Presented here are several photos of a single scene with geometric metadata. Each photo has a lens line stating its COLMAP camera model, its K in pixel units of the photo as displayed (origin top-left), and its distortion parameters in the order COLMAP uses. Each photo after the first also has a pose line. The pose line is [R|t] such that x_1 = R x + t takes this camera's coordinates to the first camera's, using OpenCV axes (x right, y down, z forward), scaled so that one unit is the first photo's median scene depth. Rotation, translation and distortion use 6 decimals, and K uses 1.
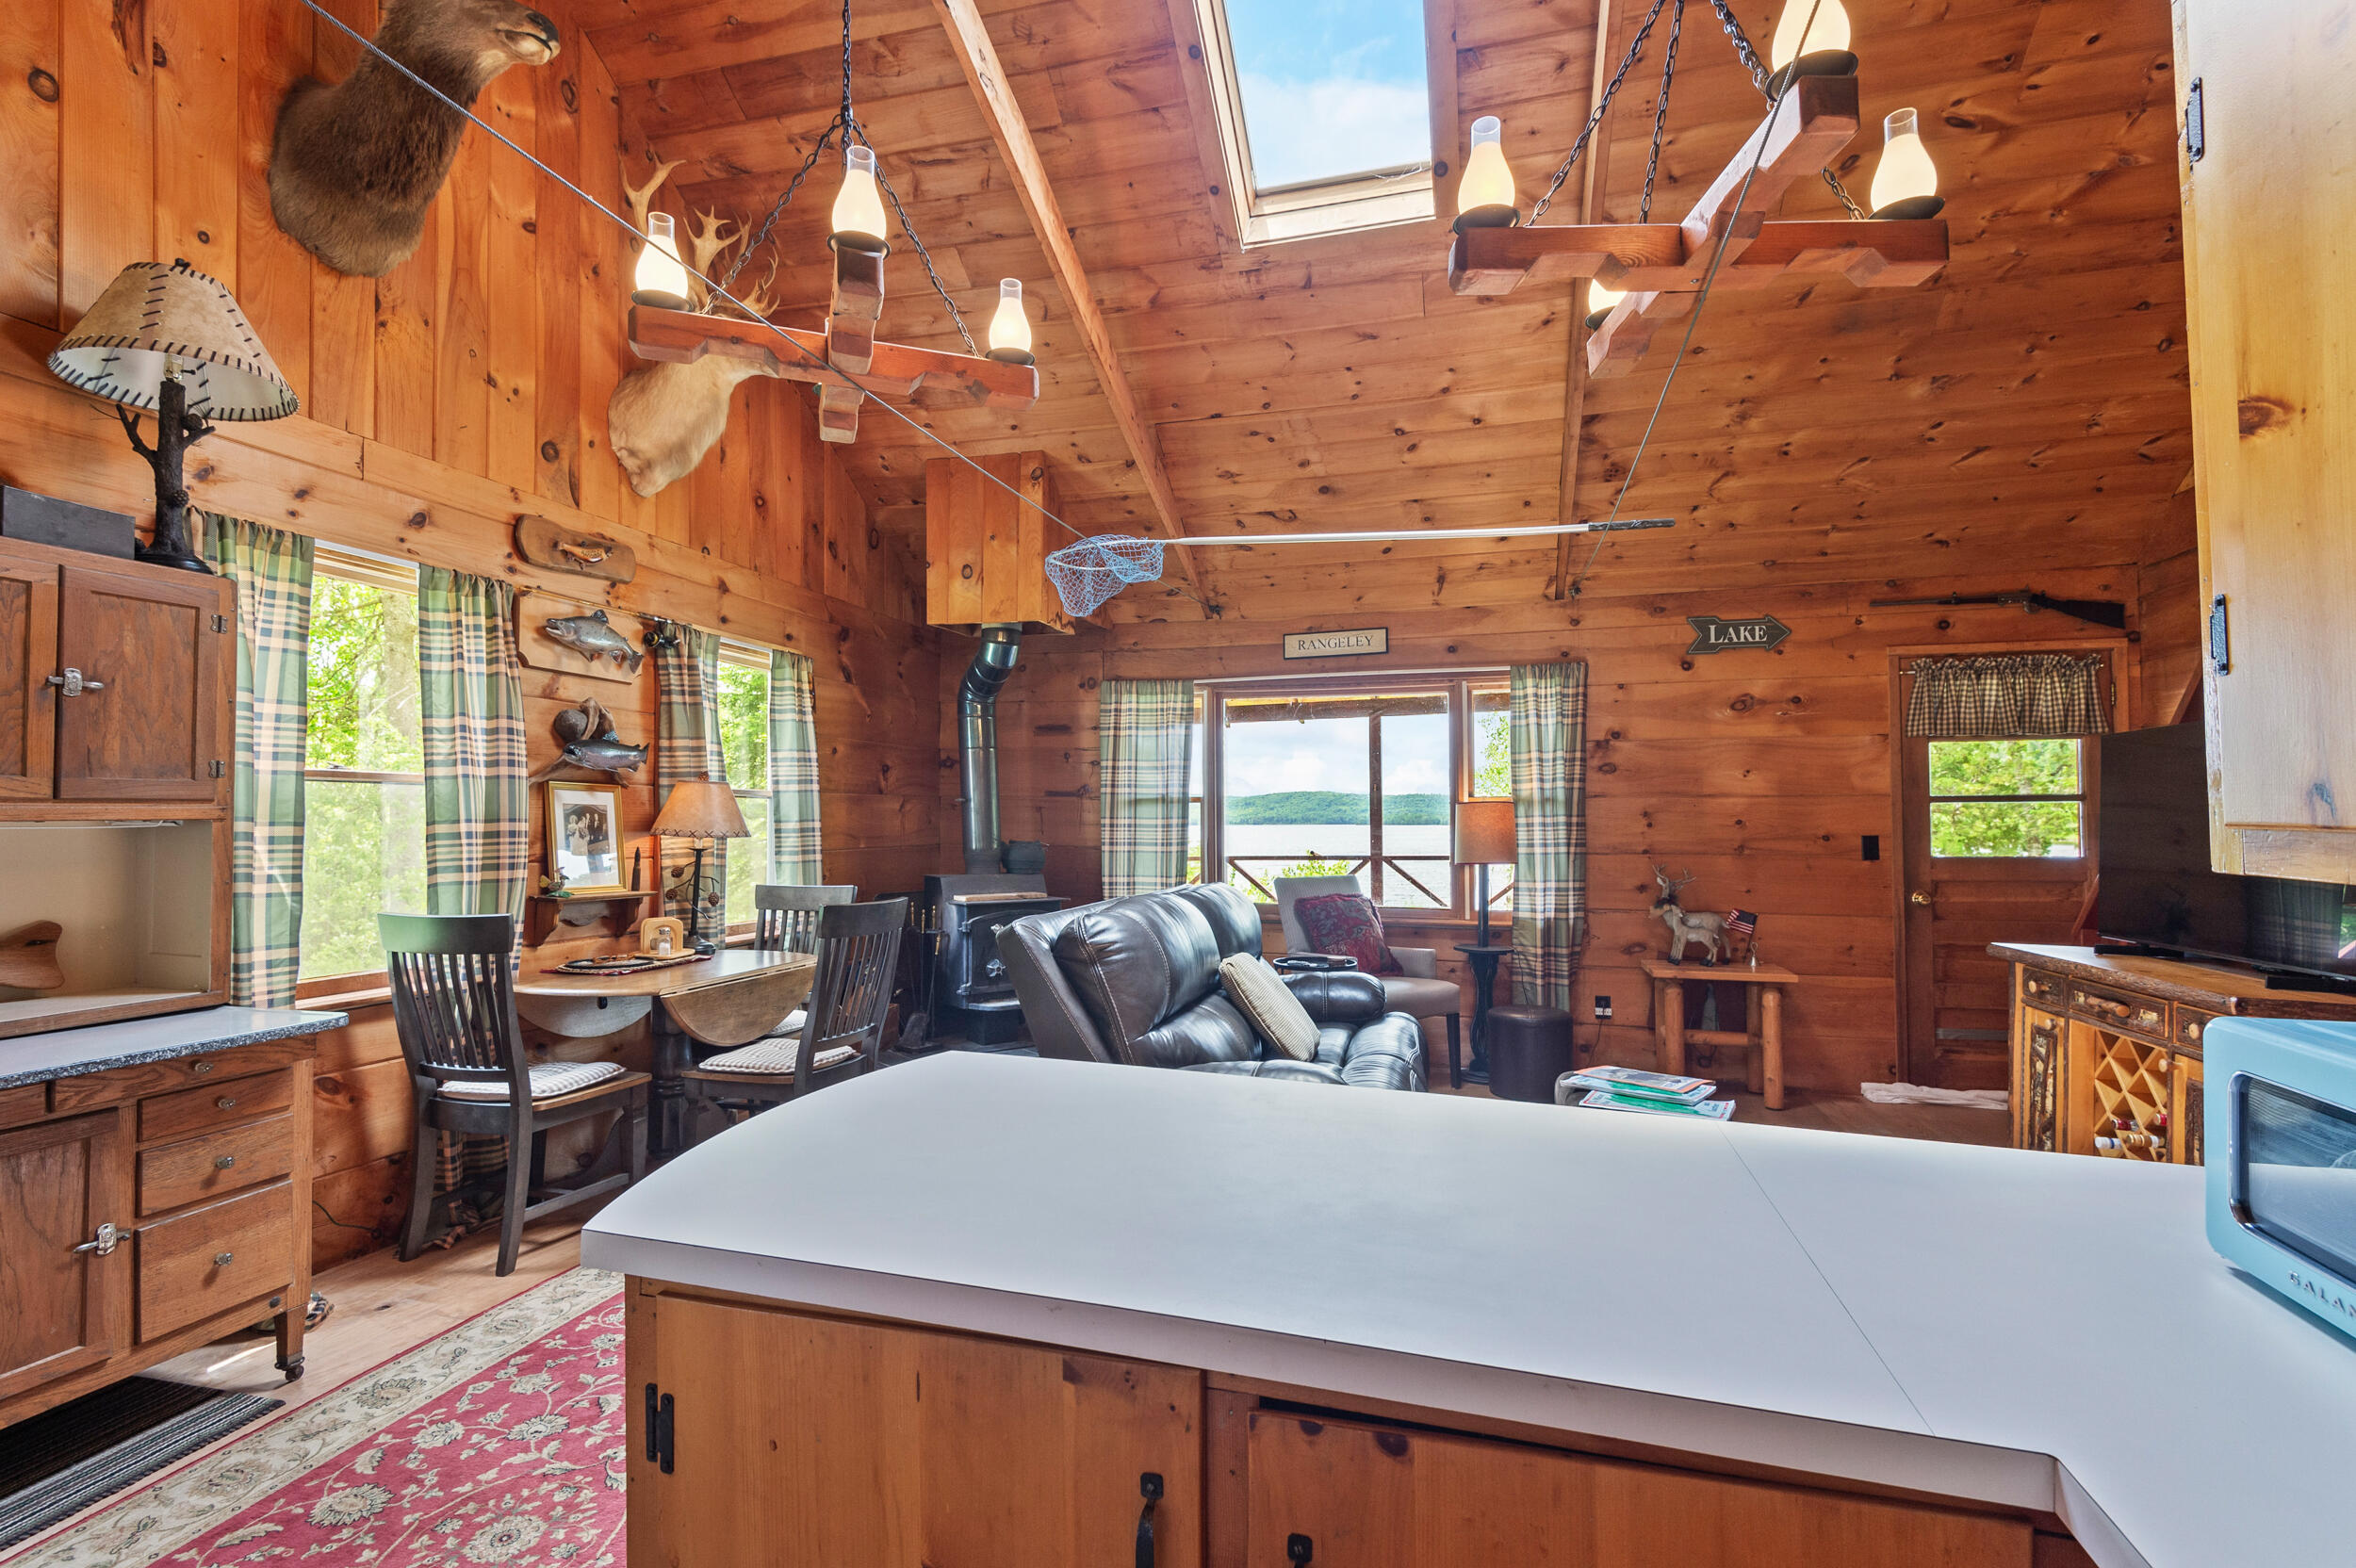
lens RADIAL K [[1103.6, 0, 1168.7], [0, 1103.6, 798.9], [0, 0, 1]] dist [-0.007999, -0.003537]
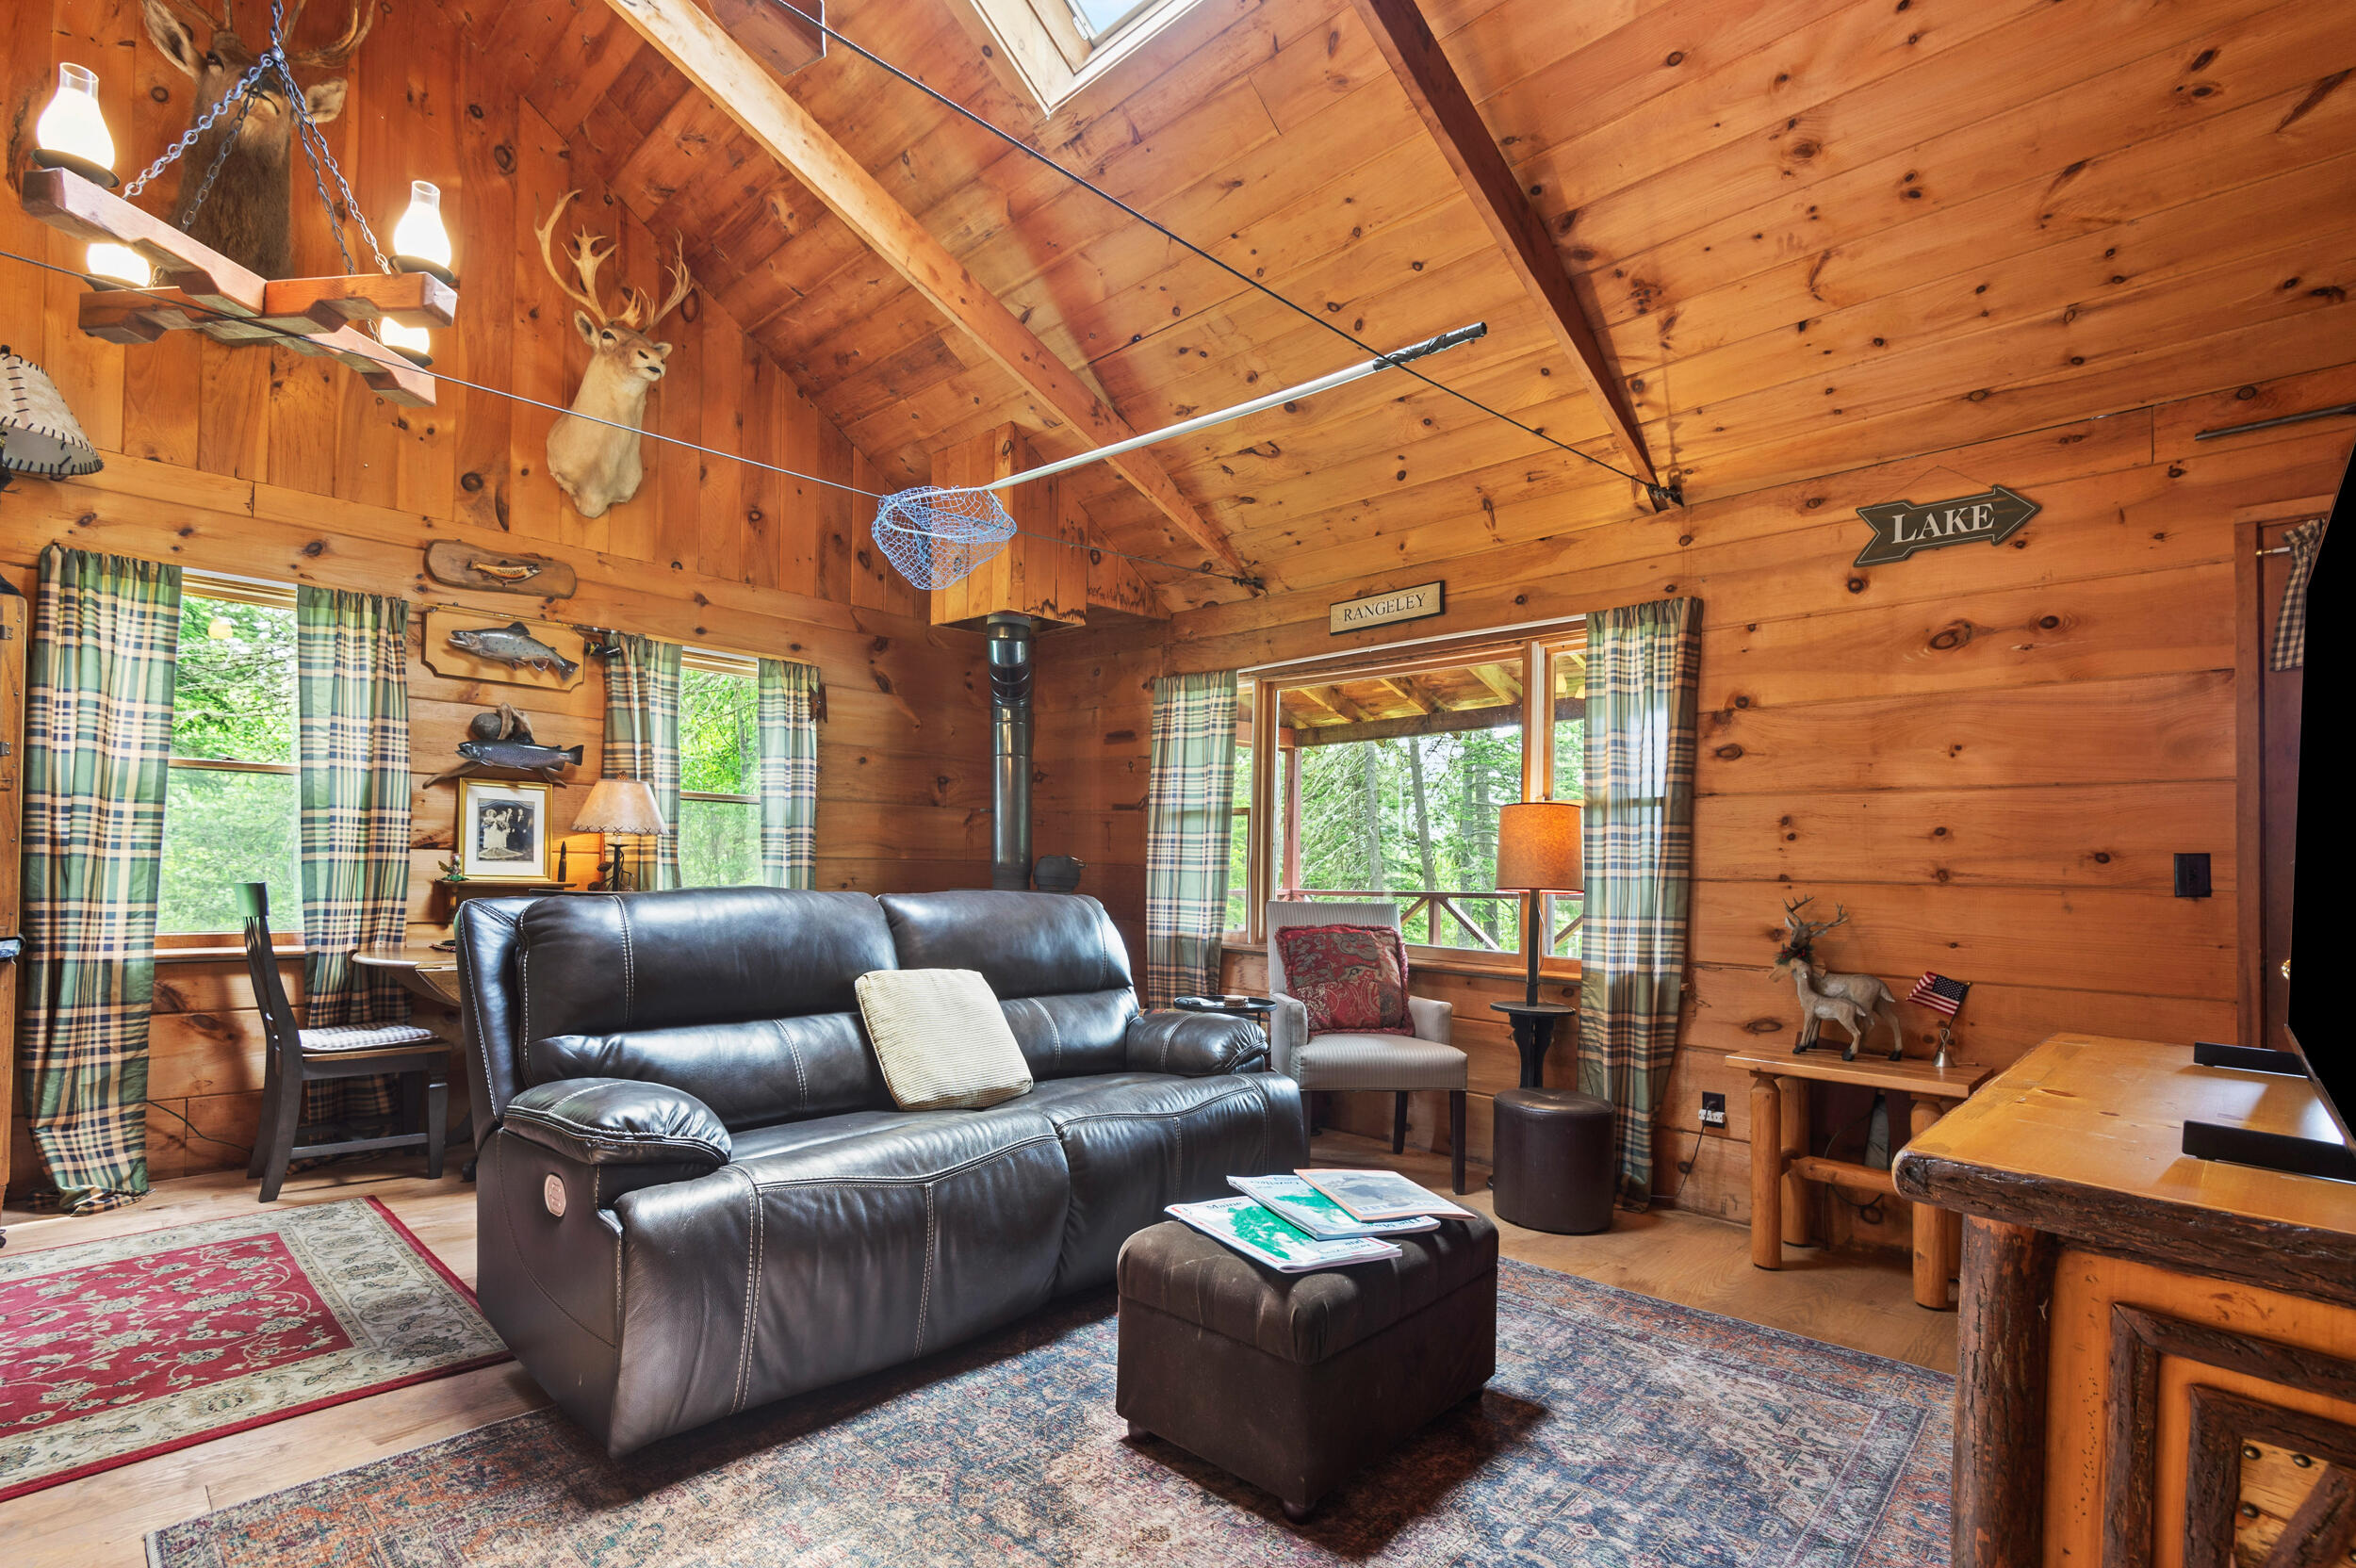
lens RADIAL K [[1103.6, 0, 1159.8], [0, 1103.6, 852.6], [0, 0, 1]] dist [-0.007999, -0.003537]
pose [[0.880111, 0.010655, -0.474647, 0.439919], [-0.010610, 0.999940, 0.002773, 0.036823], [0.474649, 0.002595, 0.880172, 0.267177]]
